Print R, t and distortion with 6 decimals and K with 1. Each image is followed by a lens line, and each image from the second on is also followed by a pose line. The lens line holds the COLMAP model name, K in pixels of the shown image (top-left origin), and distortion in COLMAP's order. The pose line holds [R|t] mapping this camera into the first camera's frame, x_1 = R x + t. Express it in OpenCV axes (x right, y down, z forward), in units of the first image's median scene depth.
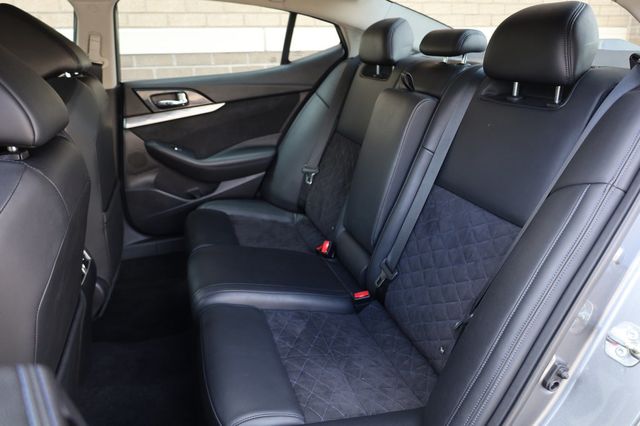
lens RADIAL K [[442.6, 0, 320.0], [0, 442.6, 213.0], [0, 0, 1]] dist [-0.001457, 0.000125]
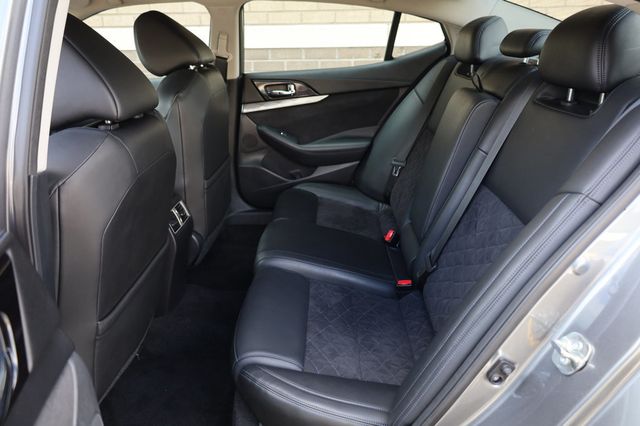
lens RADIAL K [[442.6, 0, 320.0], [0, 442.6, 213.0], [0, 0, 1]] dist [-0.001457, 0.000125]
pose [[0.940753, 0.126518, -0.314606, 0.159151], [-0.121120, 0.991958, 0.036731, 0.004139], [0.316723, 0.003550, 0.948511, -0.048942]]
